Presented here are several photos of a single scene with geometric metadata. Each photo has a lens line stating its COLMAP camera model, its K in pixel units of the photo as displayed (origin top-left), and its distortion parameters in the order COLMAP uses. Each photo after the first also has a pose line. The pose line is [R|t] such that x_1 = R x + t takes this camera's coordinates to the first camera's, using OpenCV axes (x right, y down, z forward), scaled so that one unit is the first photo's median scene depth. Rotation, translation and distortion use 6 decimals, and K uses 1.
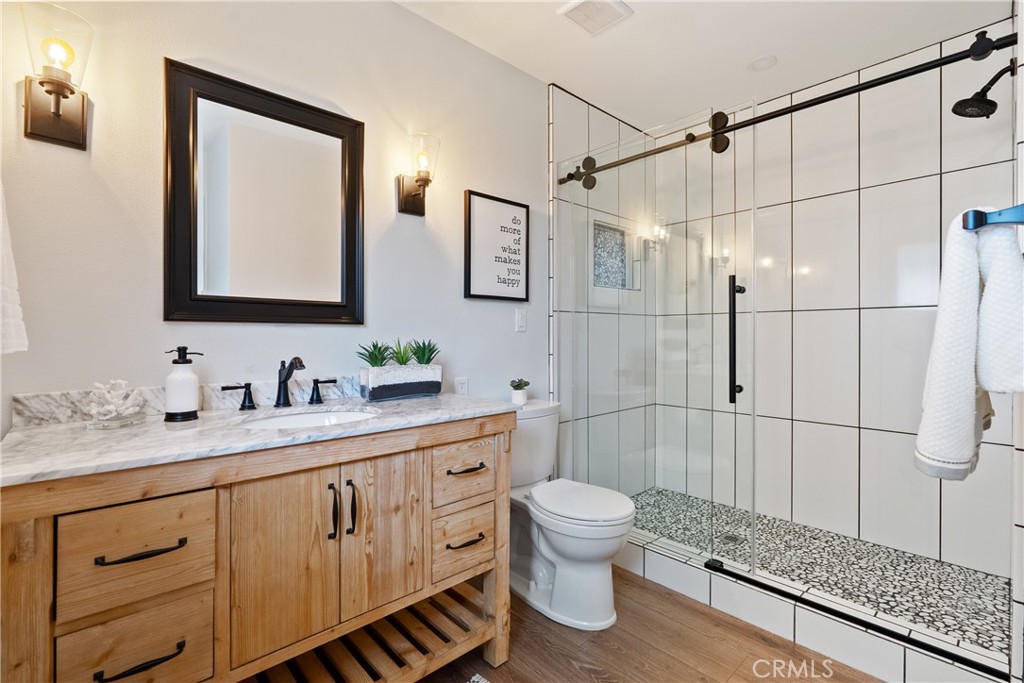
lens RADIAL K [[465.4, 0, 512.0], [0, 465.4, 336.5], [0, 0, 1]] dist [-0.000650, 0.001001]
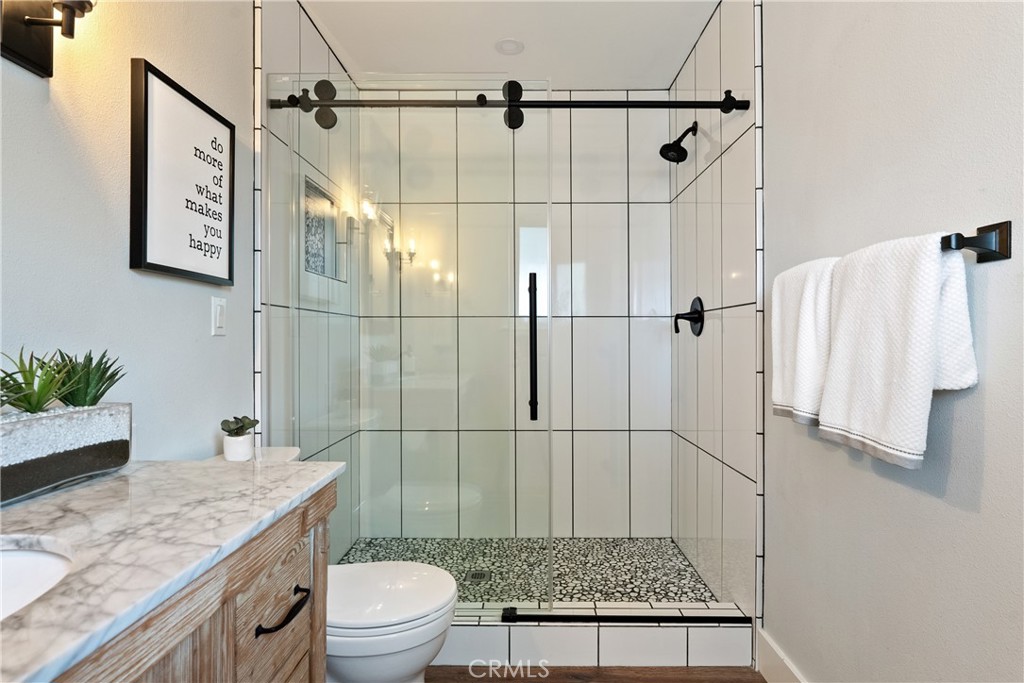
lens RADIAL K [[535.1, 0, 515.6], [0, 535.1, 338.8], [0, 0, 1]] dist [-0.004132, -0.000246]
pose [[0.684696, 0.004777, 0.728813, -0.249269], [0.001823, 0.999964, -0.008267, -0.000278], [-0.728827, 0.006989, 0.684663, 0.306543]]
